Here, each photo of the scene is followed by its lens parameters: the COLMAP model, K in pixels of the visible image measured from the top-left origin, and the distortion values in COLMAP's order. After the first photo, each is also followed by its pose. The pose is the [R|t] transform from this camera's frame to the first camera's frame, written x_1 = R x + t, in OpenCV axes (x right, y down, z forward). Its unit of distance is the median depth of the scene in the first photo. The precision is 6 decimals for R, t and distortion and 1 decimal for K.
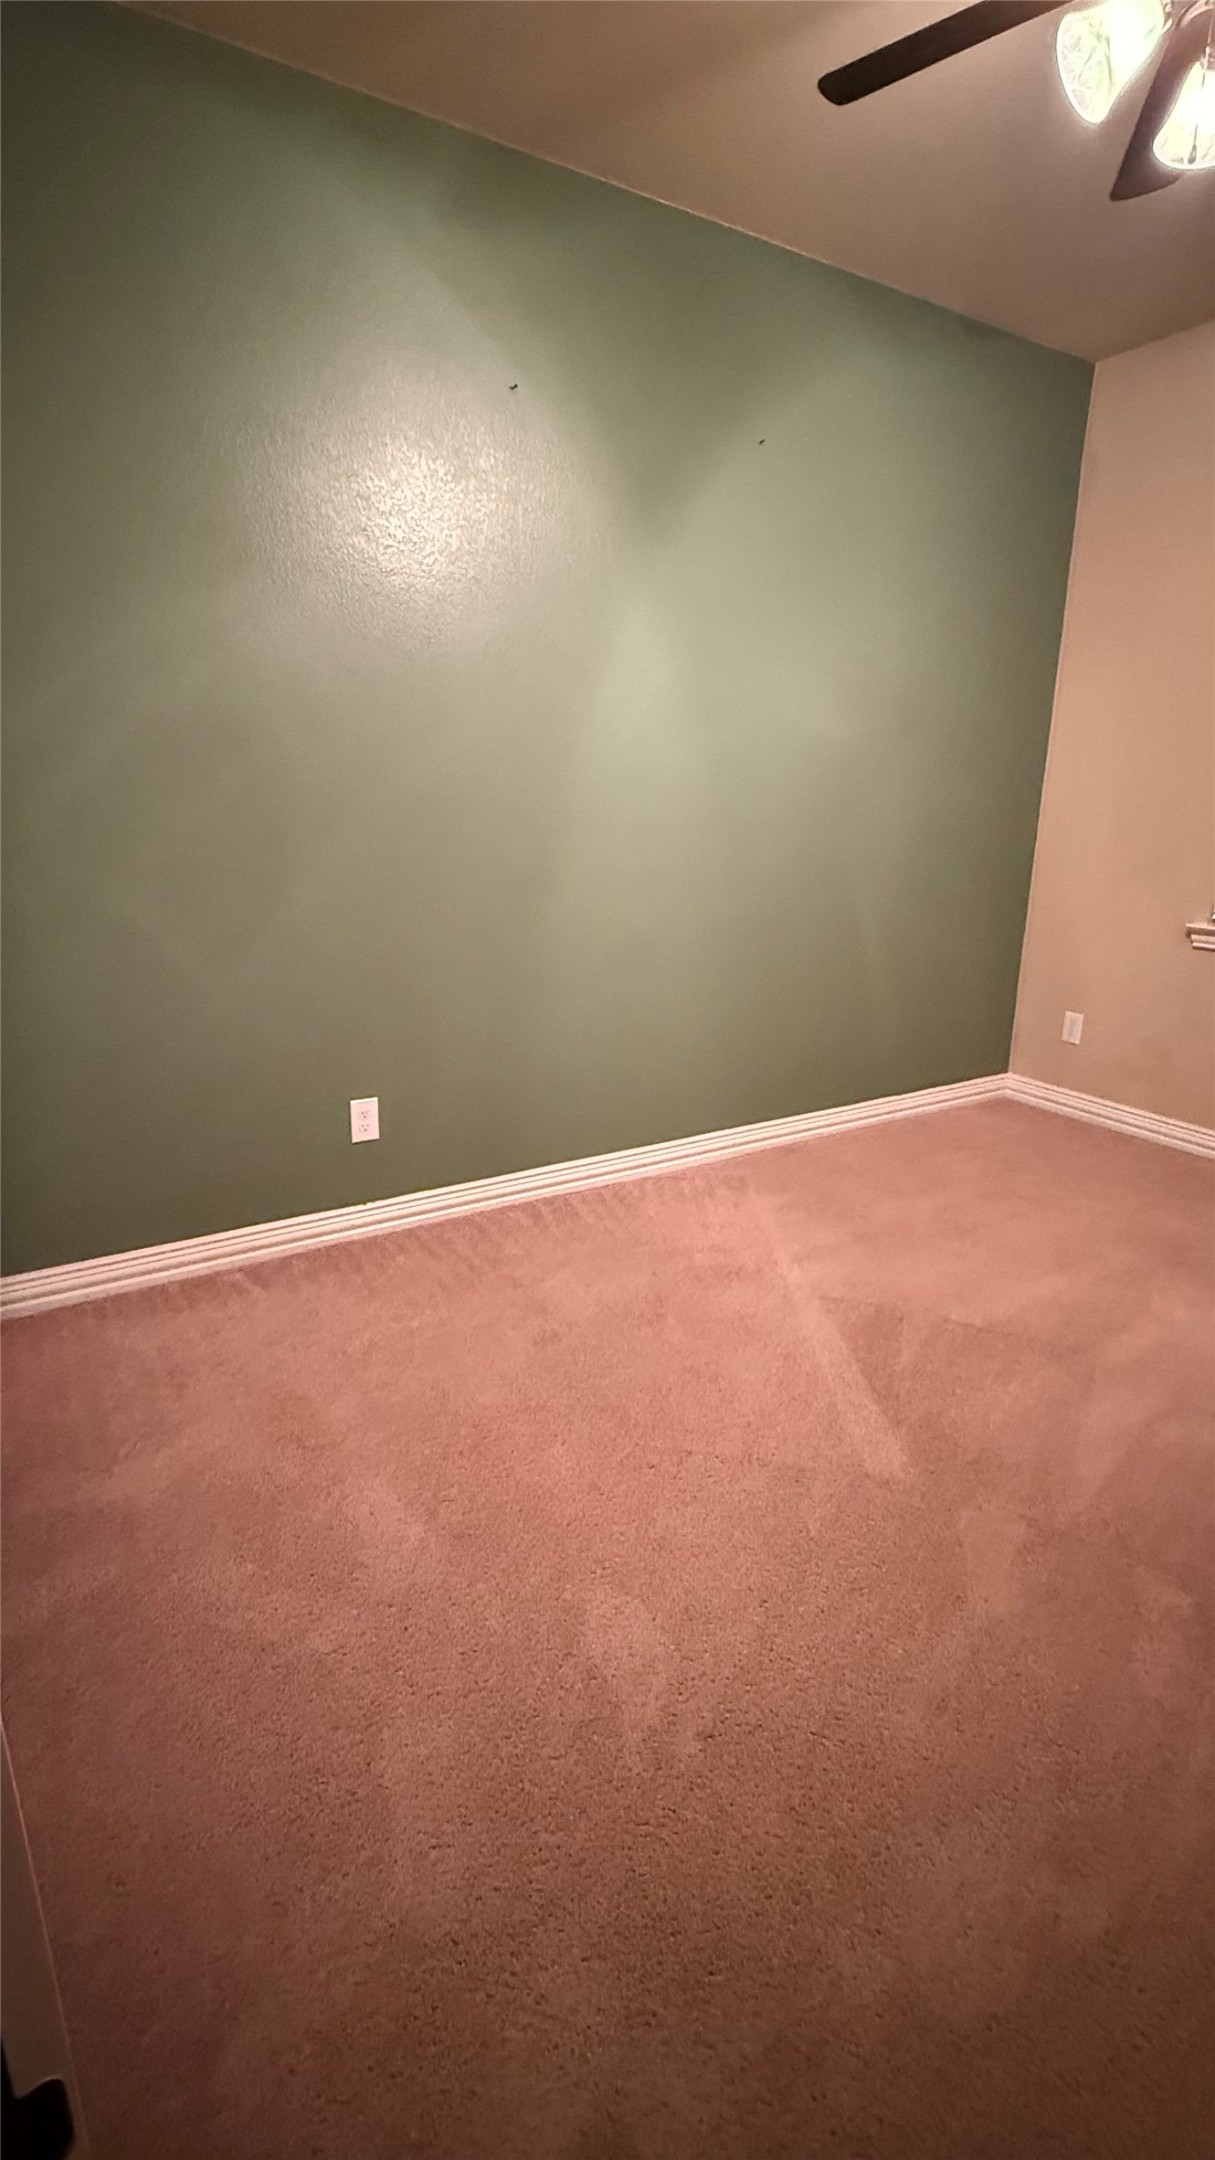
lens RADIAL K [[995.5, 0, 607.5], [0, 995.5, 1080.0], [0, 0, 1]] dist [0.001963, -0.000214]
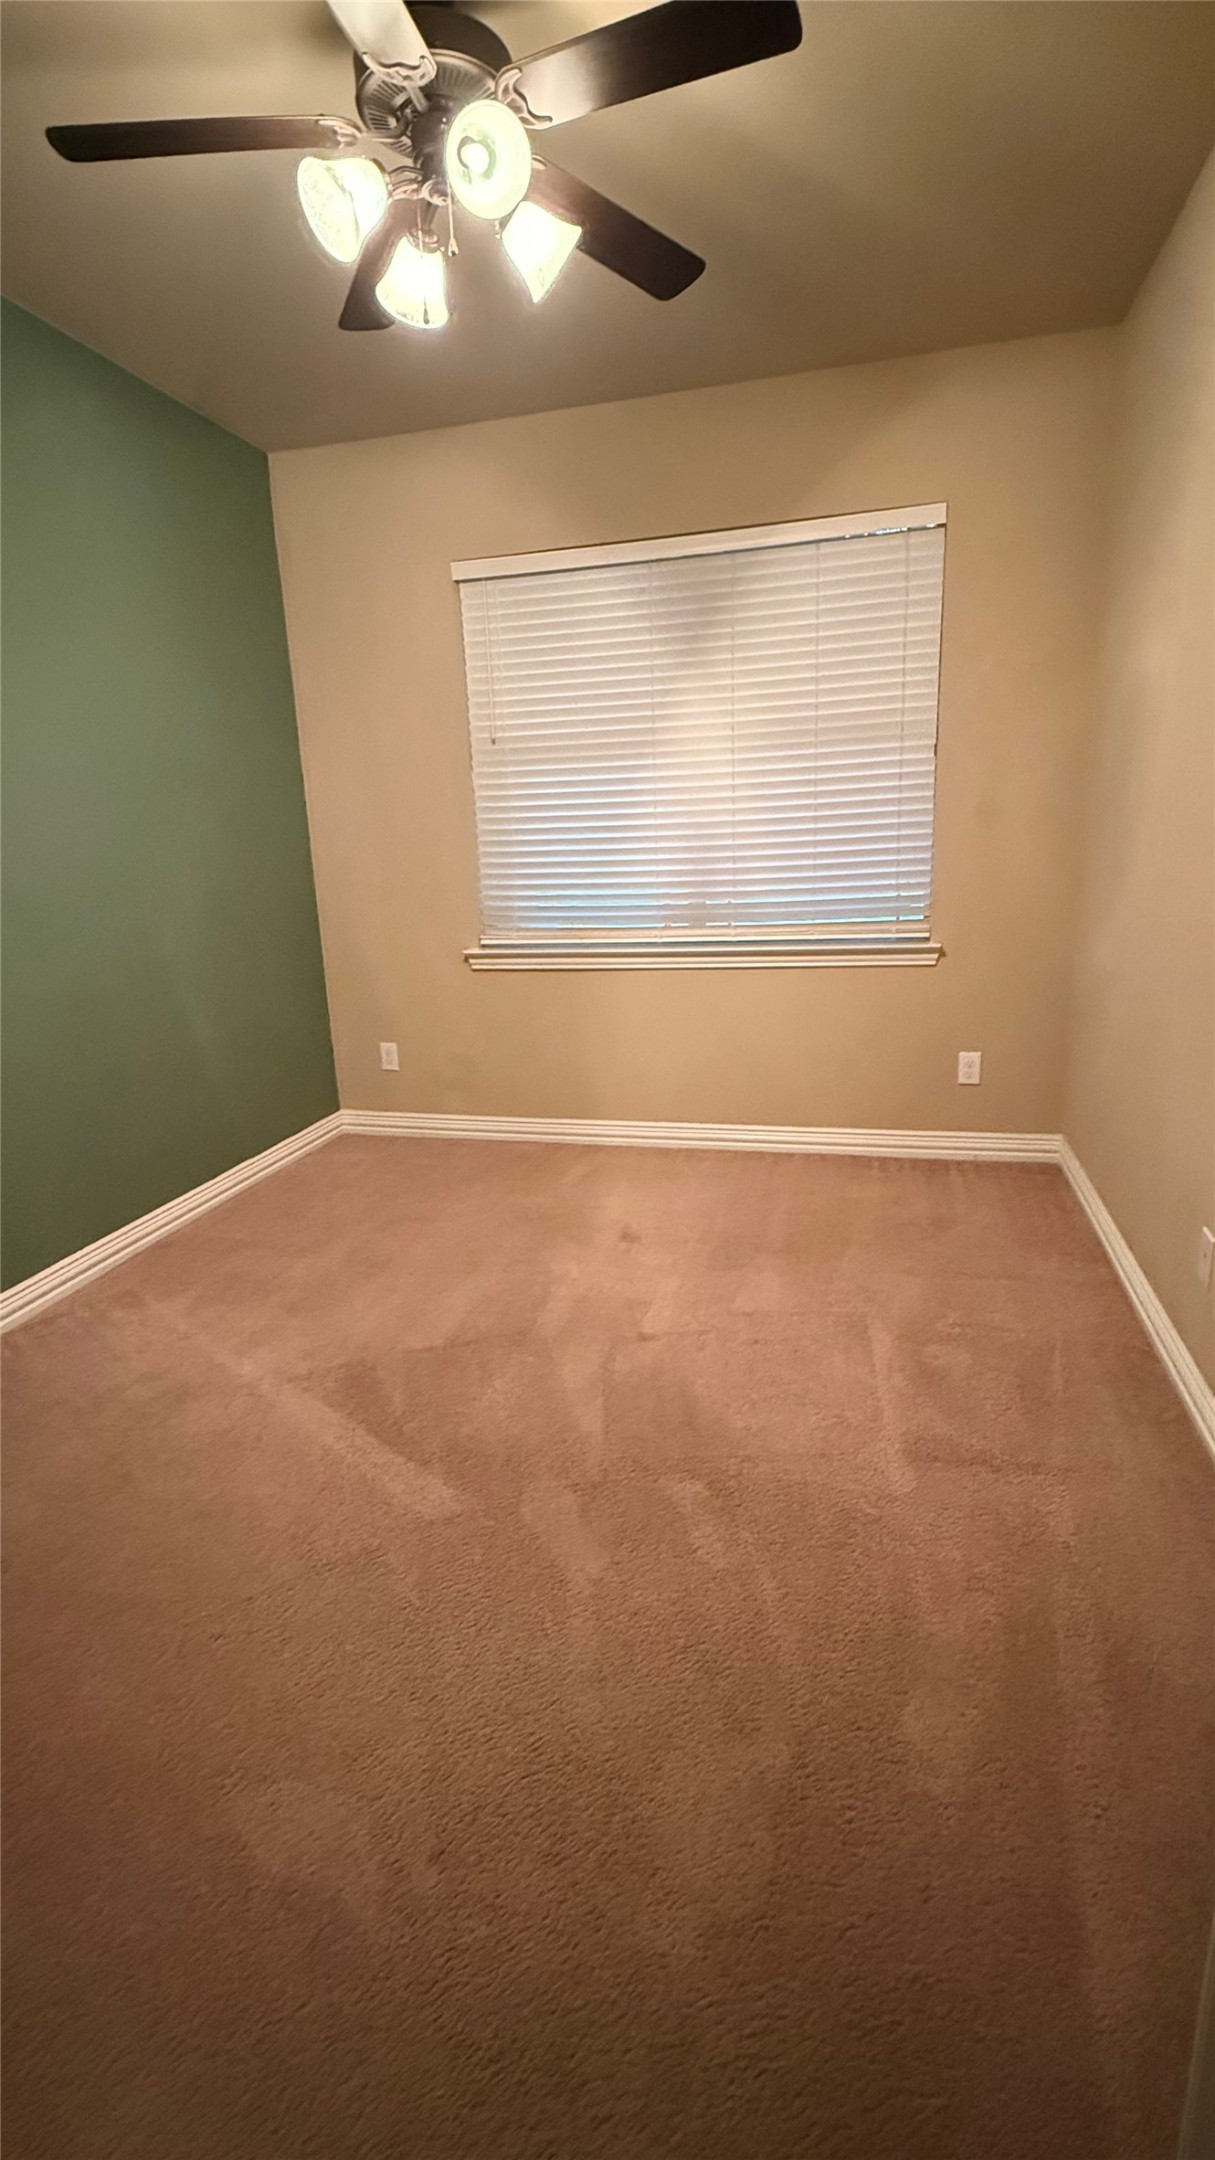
lens RADIAL K [[995.5, 0, 607.5], [0, 995.5, 1080.0], [0, 0, 1]] dist [0.001963, -0.000214]
pose [[0.722464, -0.203165, 0.660886, -0.161978], [0.233767, 0.971339, 0.043055, -0.035411], [-0.650691, 0.123387, 0.749251, 0.062243]]
